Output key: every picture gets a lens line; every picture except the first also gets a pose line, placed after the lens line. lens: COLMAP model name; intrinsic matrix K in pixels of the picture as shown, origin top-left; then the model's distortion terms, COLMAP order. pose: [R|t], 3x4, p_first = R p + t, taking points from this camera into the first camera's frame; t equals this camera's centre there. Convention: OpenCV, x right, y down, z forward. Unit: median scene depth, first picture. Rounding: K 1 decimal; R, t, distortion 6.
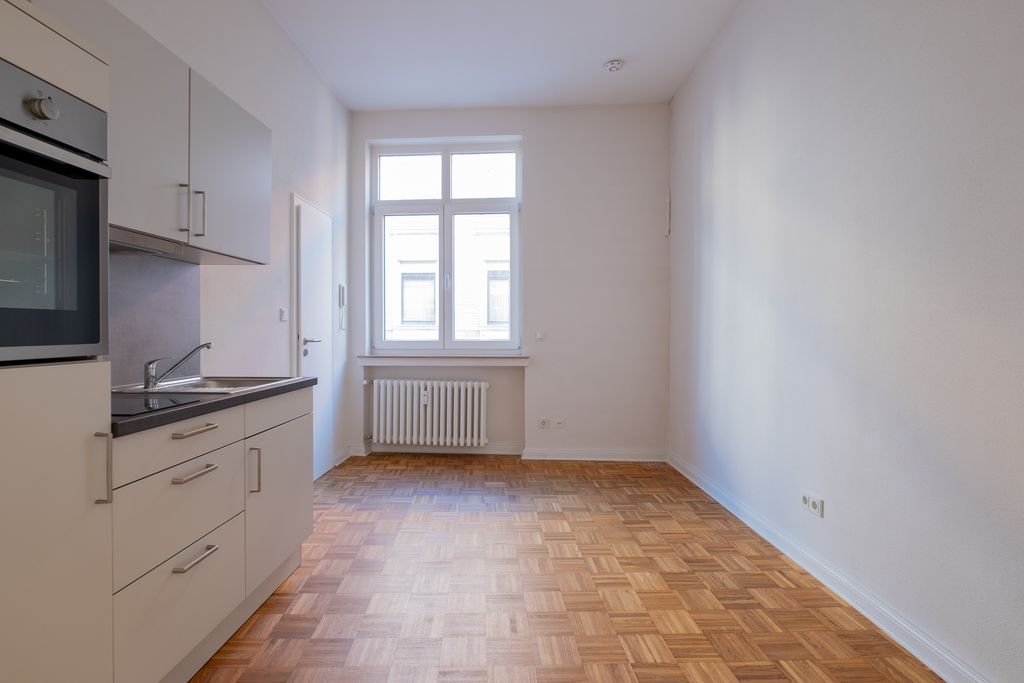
lens RADIAL K [[513.5, 0, 476.9], [0, 513.5, 334.4], [0, 0, 1]] dist [-0.000332, -0.000148]
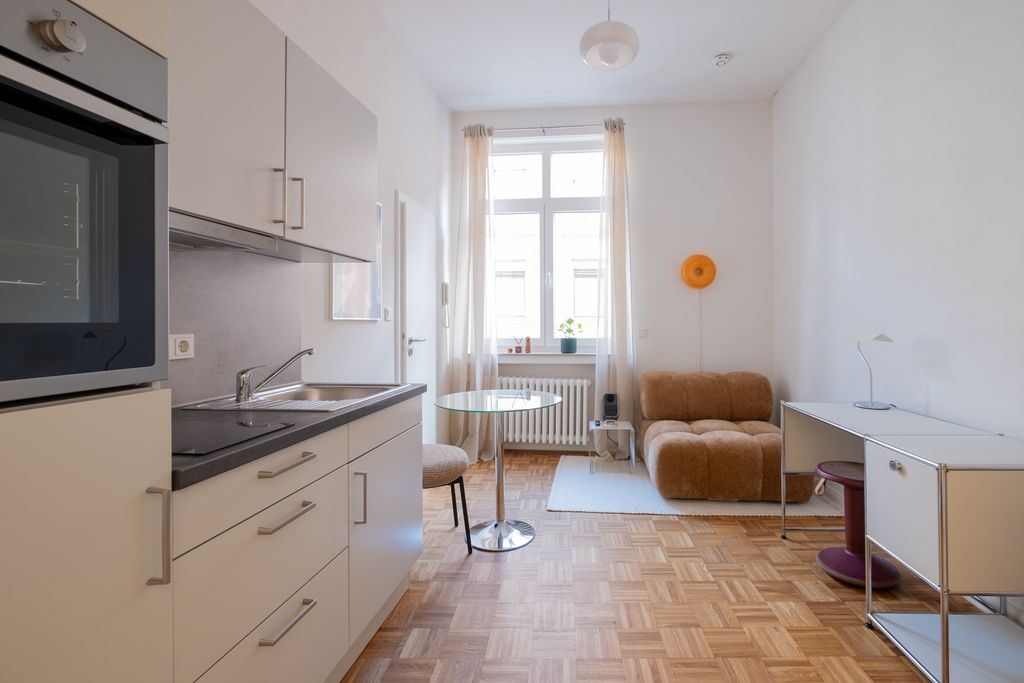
lens RADIAL K [[464.9, 0, 548.5], [0, 464.9, 324.4], [0, 0, 1]] dist [0.000503, -0.000044]
pose [[0.999811, -0.001604, -0.019378, -0.055361], [0.001505, 0.999986, -0.005143, -0.014040], [0.019386, 0.005113, 0.999799, 0.123090]]
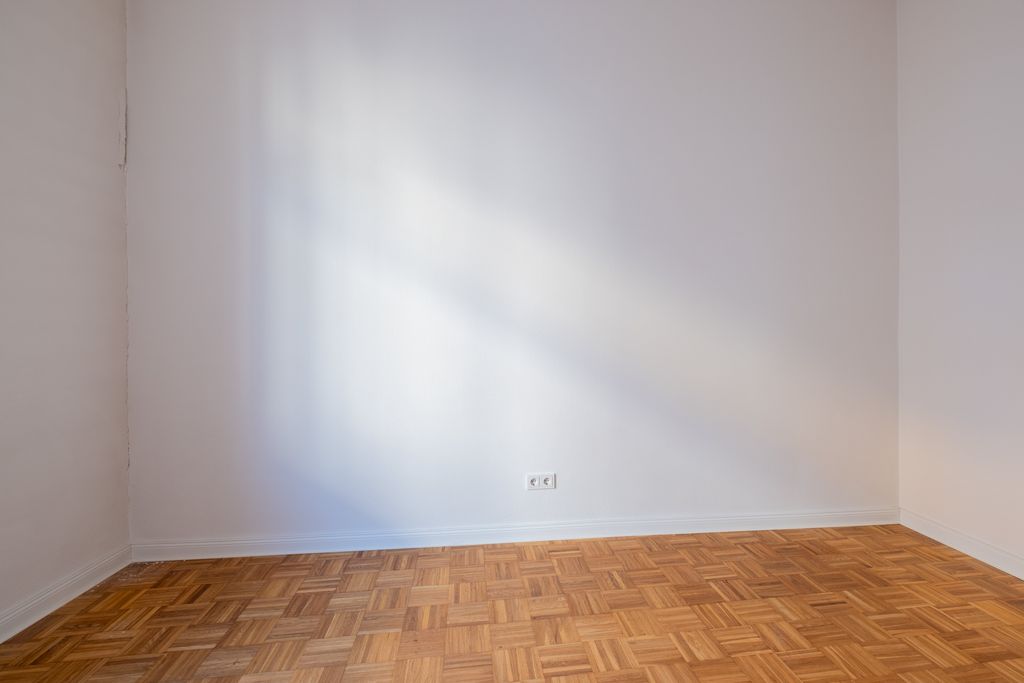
lens RADIAL K [[483.1, 0, 537.8], [0, 483.1, 352.2], [0, 0, 1]] dist [0.001136, -0.006577]
pose [[-0.162797, -0.039299, 0.985877, -0.288953], [0.003847, 0.999174, 0.040464, -0.008496], [-0.986652, 0.010380, -0.162512, 0.817944]]
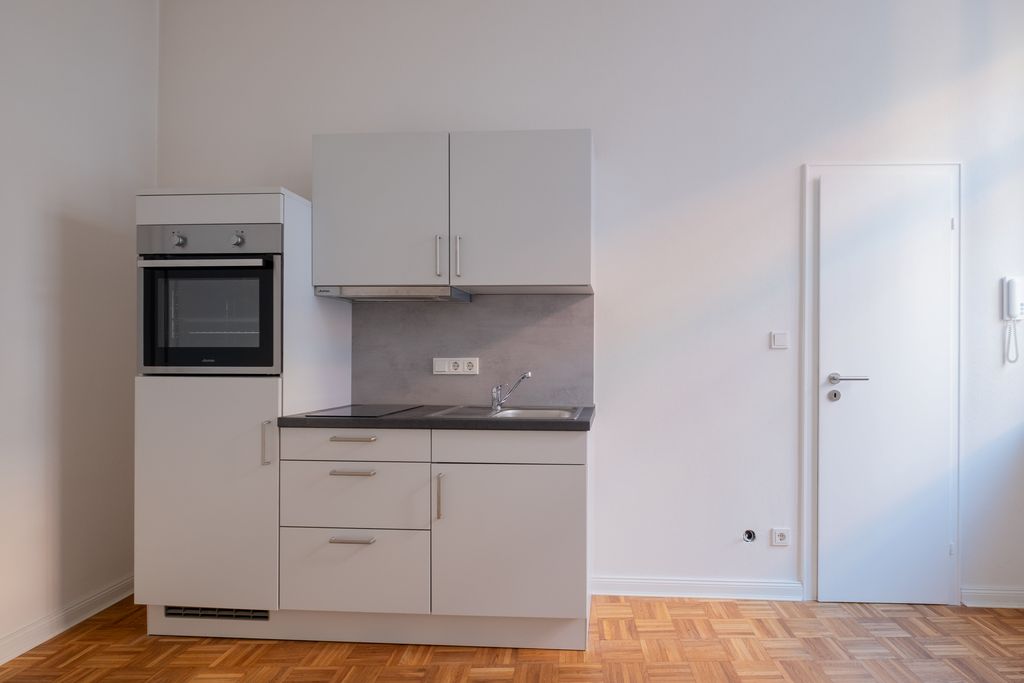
lens RADIAL K [[532.5, 0, 585.0], [0, 532.5, 362.0], [0, 0, 1]] dist [0.002174, -0.001324]
pose [[0.038348, 0.004858, -0.999253, 0.357517], [-0.014047, 0.999892, 0.004322, -0.007086], [0.999166, 0.013871, 0.038412, 0.696213]]
